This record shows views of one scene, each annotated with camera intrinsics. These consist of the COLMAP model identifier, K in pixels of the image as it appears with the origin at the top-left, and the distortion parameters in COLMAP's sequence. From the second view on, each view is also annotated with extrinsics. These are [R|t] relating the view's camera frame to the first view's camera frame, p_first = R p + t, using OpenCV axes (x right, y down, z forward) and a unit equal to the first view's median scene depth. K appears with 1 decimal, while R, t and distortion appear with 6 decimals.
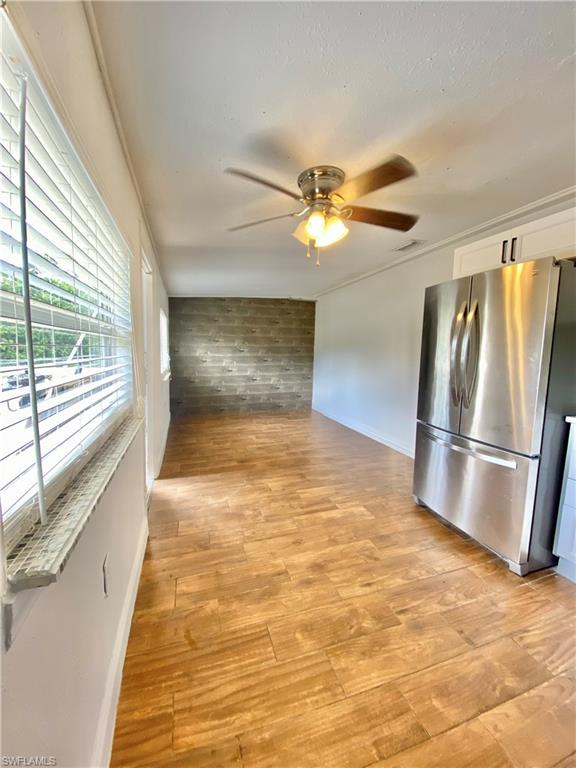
lens RADIAL K [[311.1, 0, 290.3], [0, 311.1, 381.2], [0, 0, 1]] dist [0.015044, -0.017653]
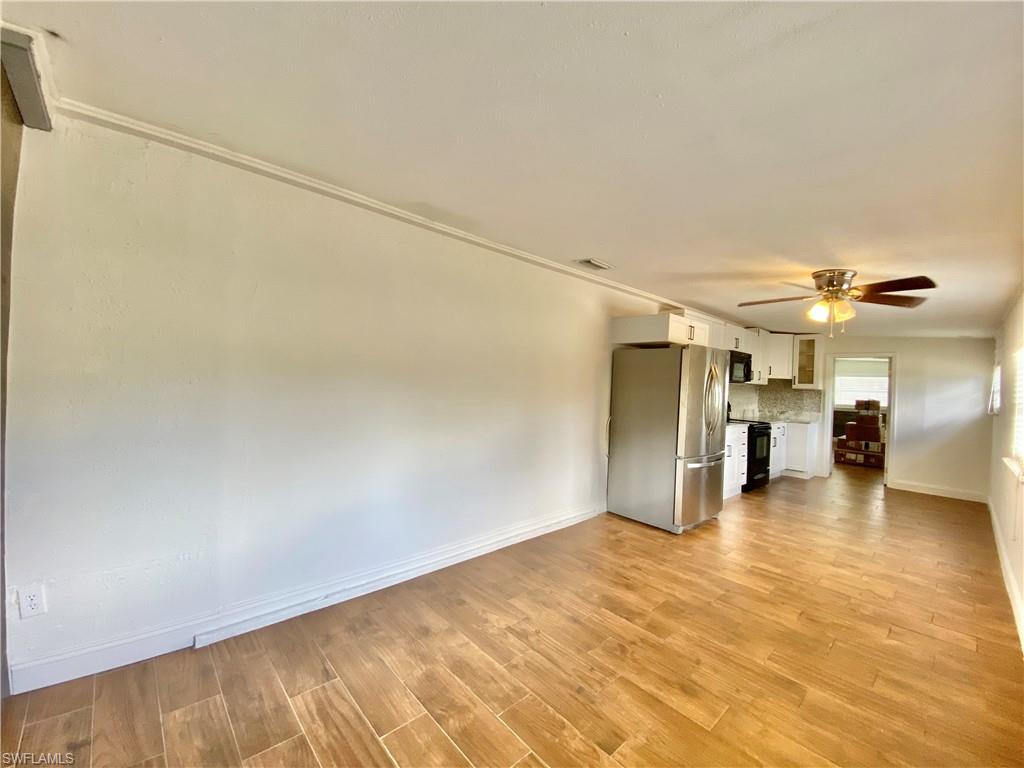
lens RADIAL K [[414.8, 0, 515.3], [0, 414.8, 384.2], [0, 0, 1]] dist [0.015044, -0.017653]
pose [[-0.419155, -0.044209, 0.906838, -0.572293], [0.039244, 0.996998, 0.066744, -0.223064], [-0.907066, 0.063564, -0.416162, 1.824203]]
